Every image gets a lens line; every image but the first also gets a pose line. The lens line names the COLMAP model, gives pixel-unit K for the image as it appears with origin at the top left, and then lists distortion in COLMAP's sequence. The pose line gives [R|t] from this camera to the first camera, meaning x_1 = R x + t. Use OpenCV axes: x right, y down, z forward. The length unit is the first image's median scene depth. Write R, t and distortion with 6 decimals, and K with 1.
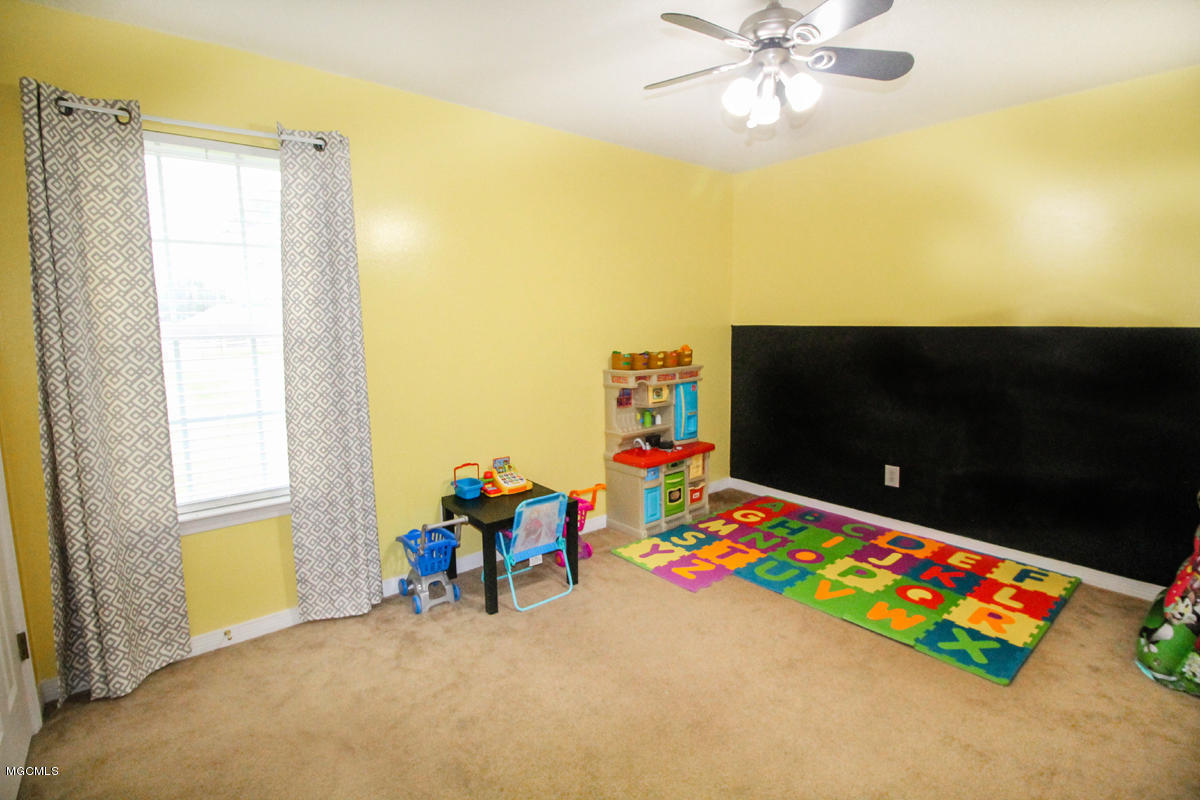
lens RADIAL K [[565.4, 0, 601.0], [0, 565.4, 388.9], [0, 0, 1]] dist [-0.000957, -0.011743]
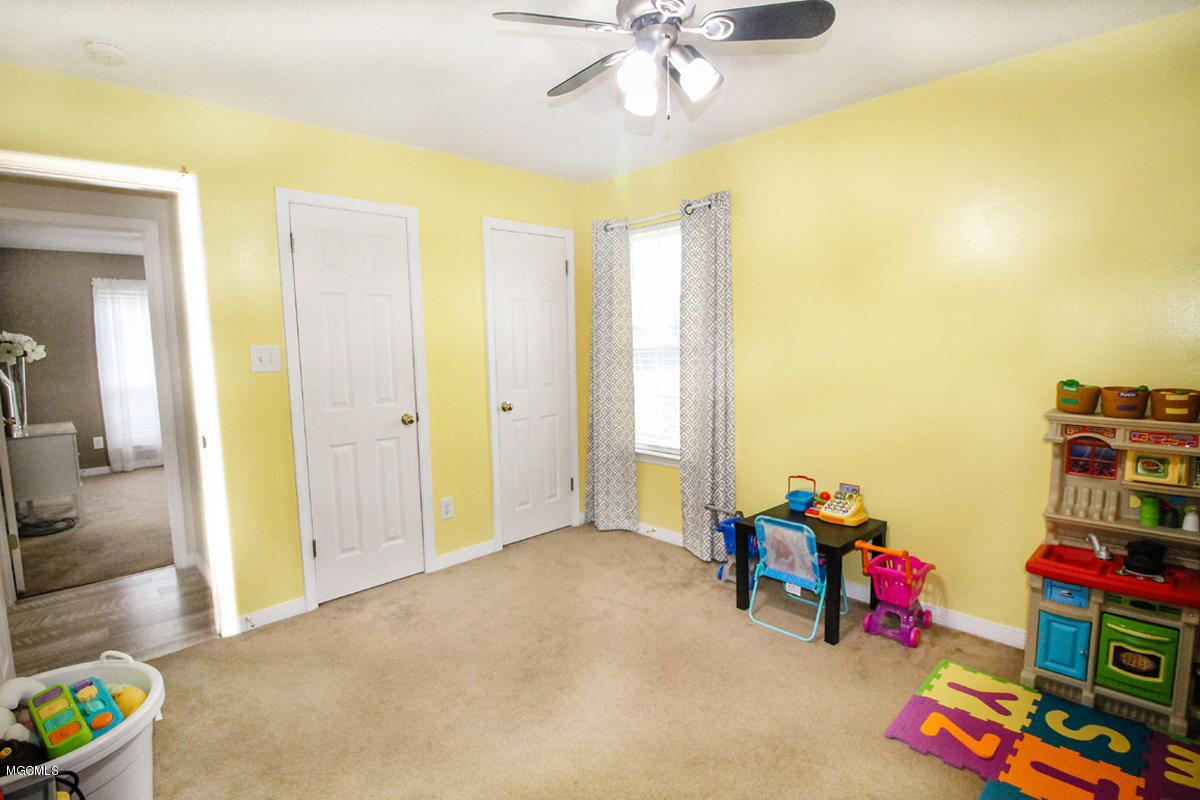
lens RADIAL K [[579.9, 0, 581.2], [0, 579.9, 401.1], [0, 0, 1]] dist [-0.000709, -0.011574]
pose [[0.053865, 0.116233, -0.991760, 0.690235], [-0.098069, 0.989016, 0.110585, -0.068748], [0.993721, 0.091304, 0.064672, 0.489825]]
